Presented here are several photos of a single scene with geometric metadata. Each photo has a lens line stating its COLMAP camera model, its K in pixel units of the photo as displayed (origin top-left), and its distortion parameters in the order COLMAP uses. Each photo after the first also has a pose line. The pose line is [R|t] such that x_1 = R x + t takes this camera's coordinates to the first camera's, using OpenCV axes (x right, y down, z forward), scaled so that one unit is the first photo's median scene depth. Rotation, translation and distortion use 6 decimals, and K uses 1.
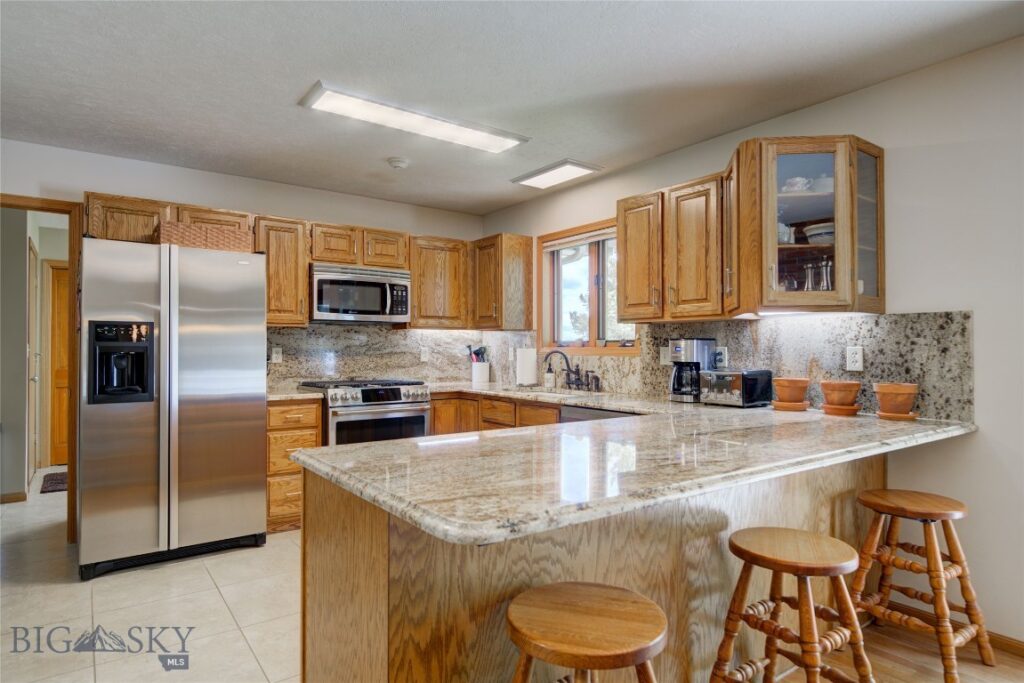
lens RADIAL K [[590.7, 0, 515.7], [0, 590.7, 341.7], [0, 0, 1]] dist [0.024931, -0.008886]
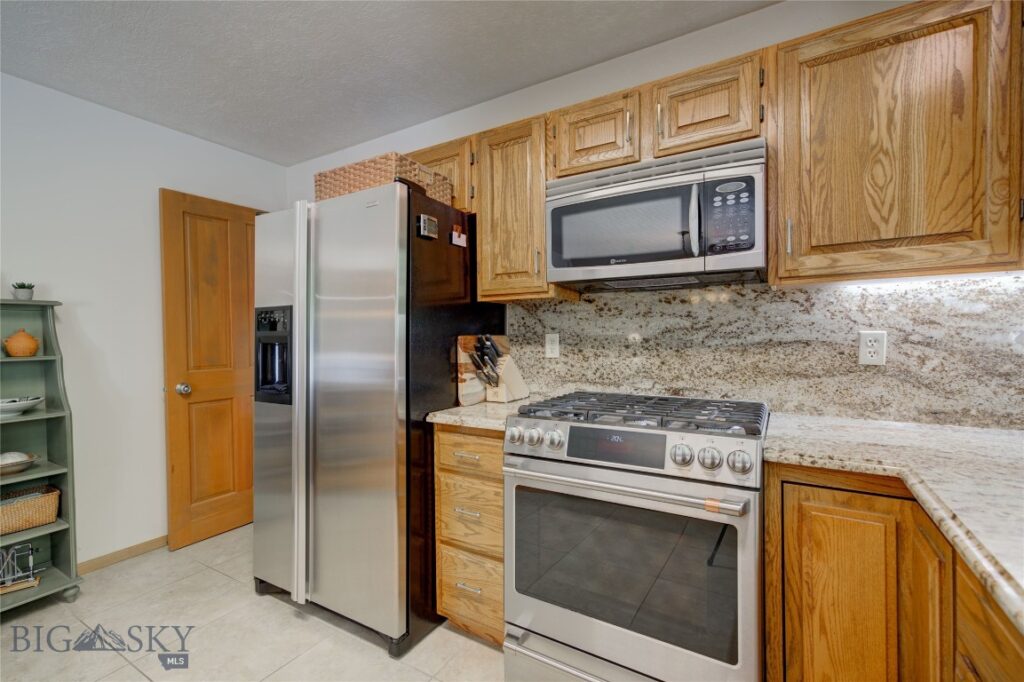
lens RADIAL K [[455.9, 0, 506.6], [0, 455.9, 335.3], [0, 0, 1]] dist [-0.003459, 0.001799]
pose [[0.380208, -0.005788, -0.924883, 0.042790], [0.018341, 0.999831, 0.001283, 0.011191], [0.924719, -0.017451, 0.380250, 0.839287]]
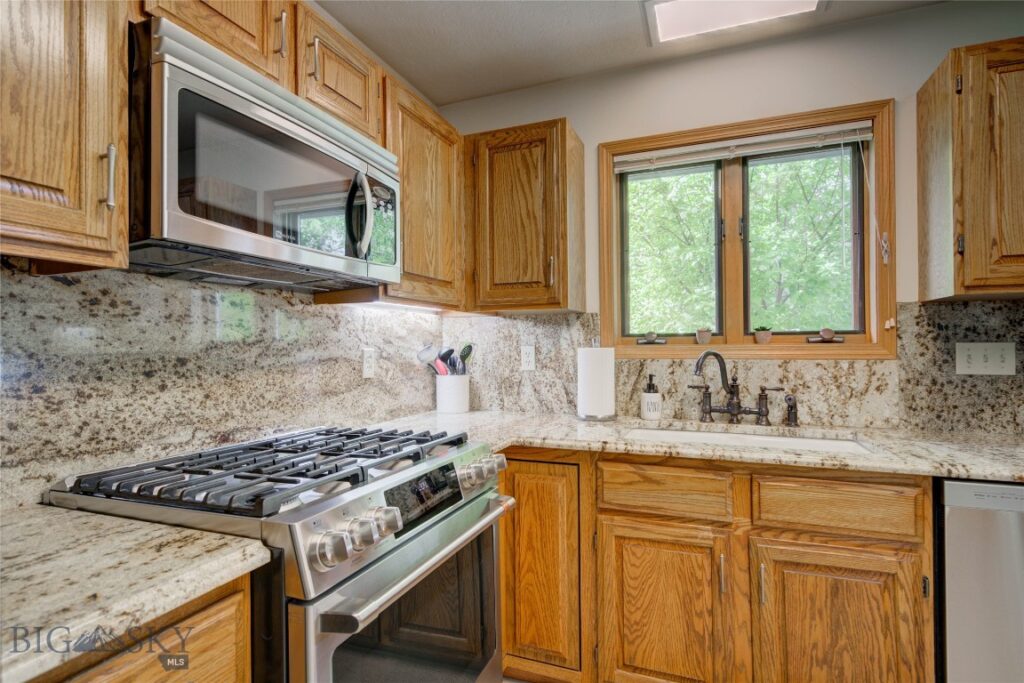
lens RADIAL K [[523.7, 0, 512.7], [0, 523.7, 339.6], [0, 0, 1]] dist [-0.006369, 0.000116]
pose [[0.846514, 0.001304, 0.532365, -0.349934], [0.001034, 0.999991, -0.004093, 0.007238], [-0.532366, 0.004015, 0.846505, 0.765305]]
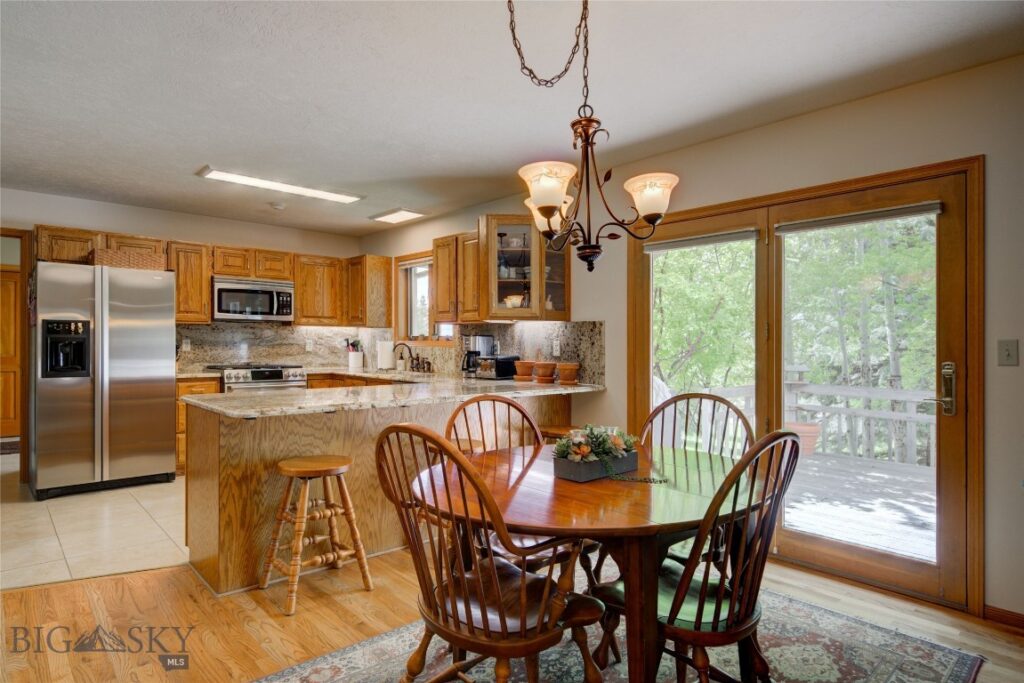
lens RADIAL K [[590.7, 0, 516.4], [0, 590.7, 344.7], [0, 0, 1]] dist [0.024931, -0.008886]
pose [[0.995281, 0.006220, 0.096834, 0.217503], [-0.007722, 0.999855, 0.015145, -0.004298], [-0.096725, -0.015822, 0.995185, -0.420945]]
